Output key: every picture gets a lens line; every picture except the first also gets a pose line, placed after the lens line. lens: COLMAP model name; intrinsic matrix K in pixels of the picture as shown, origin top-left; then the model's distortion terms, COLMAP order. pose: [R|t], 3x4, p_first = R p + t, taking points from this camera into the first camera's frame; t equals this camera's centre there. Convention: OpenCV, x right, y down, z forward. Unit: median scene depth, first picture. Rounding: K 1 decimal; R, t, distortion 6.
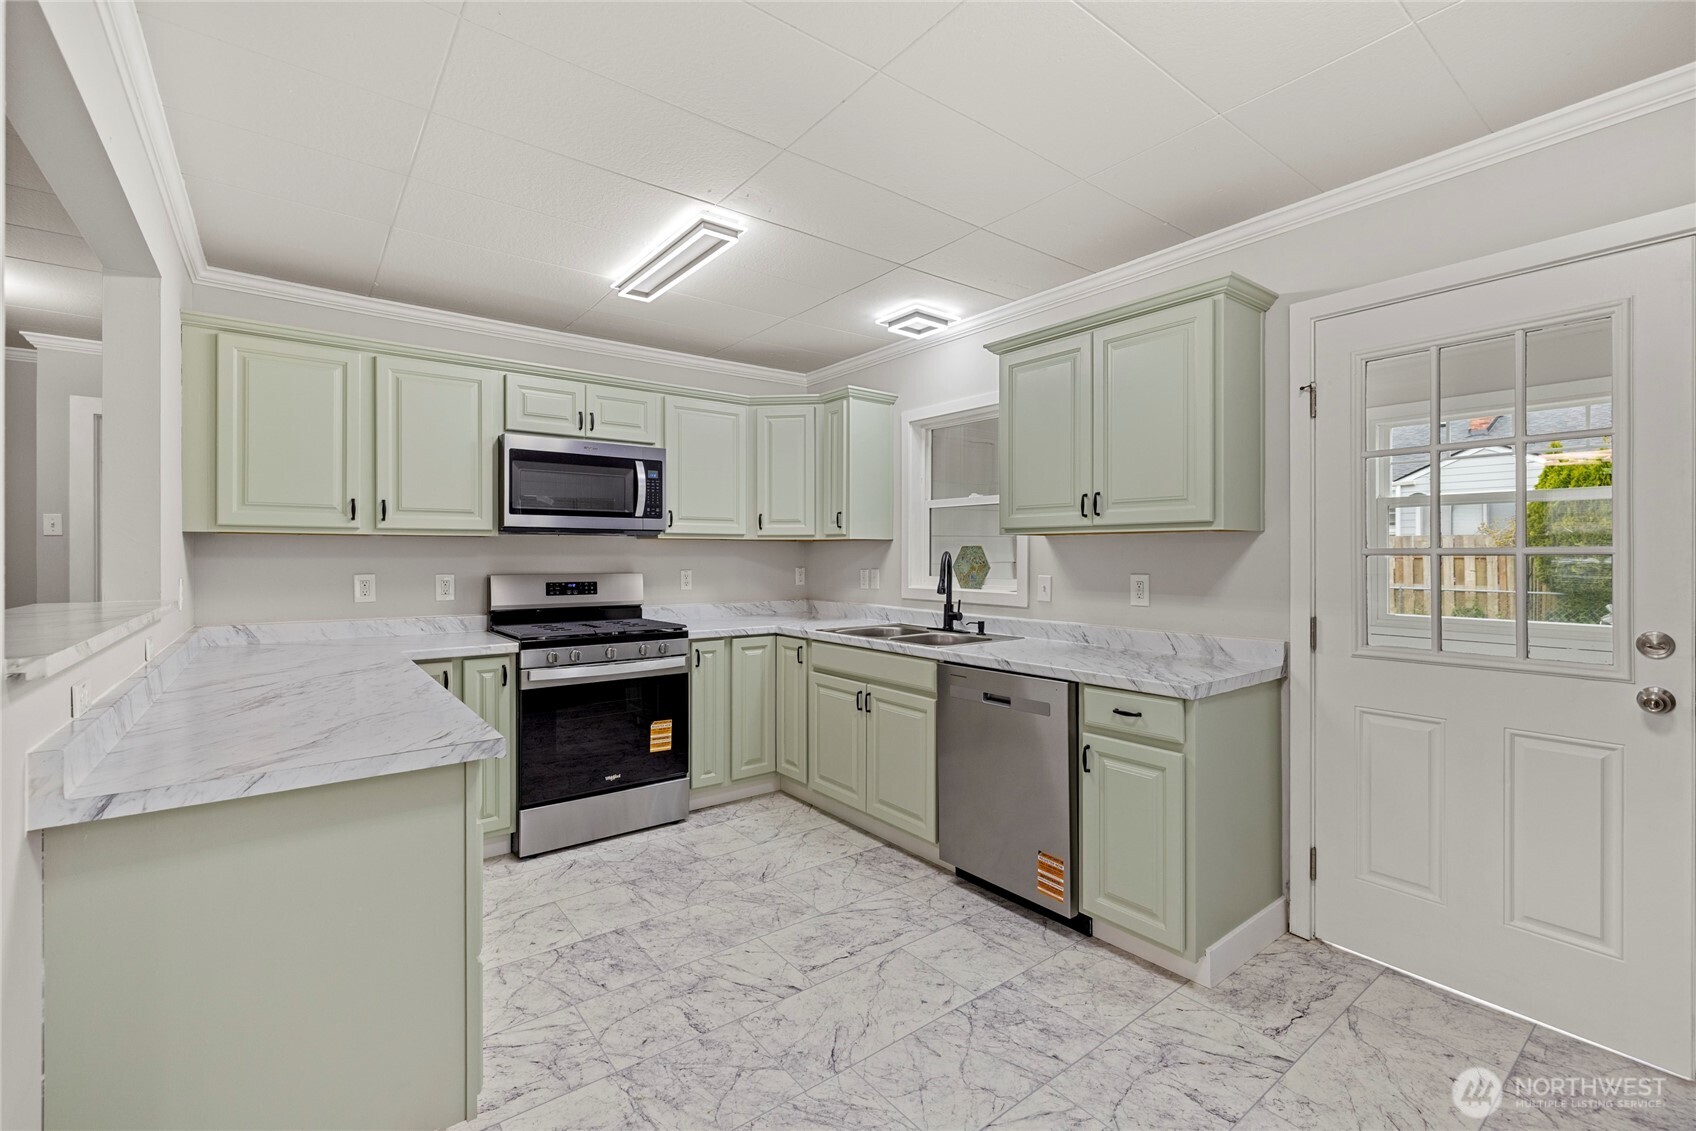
lens RADIAL K [[711.3, 0, 809.7], [0, 711.3, 561.0], [0, 0, 1]] dist [0.000133, -0.000203]
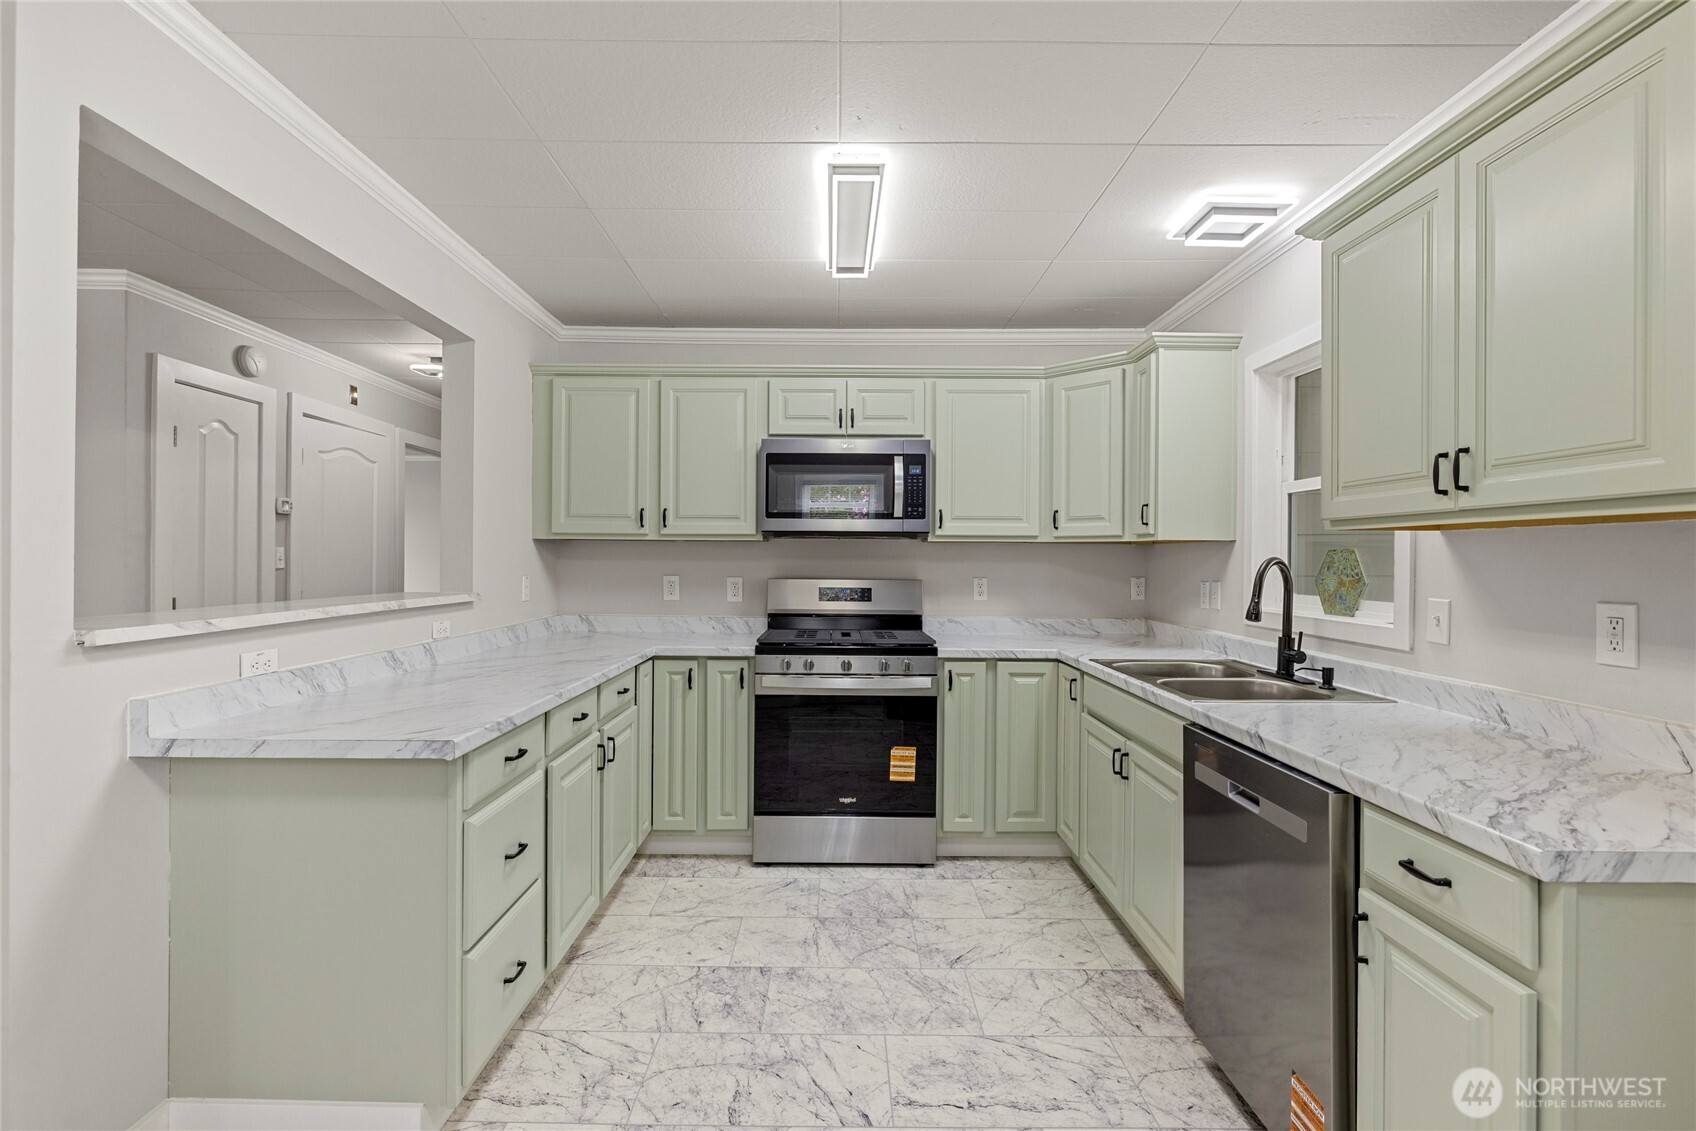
lens RADIAL K [[738.2, 0, 845.7], [0, 738.2, 562.8], [0, 0, 1]] dist [-0.009342, 0.000500]
pose [[0.809228, 0.008238, -0.587436, 0.292812], [-0.011250, 0.999936, -0.001476, -0.002941], [0.587386, 0.007803, 0.809269, 0.229801]]
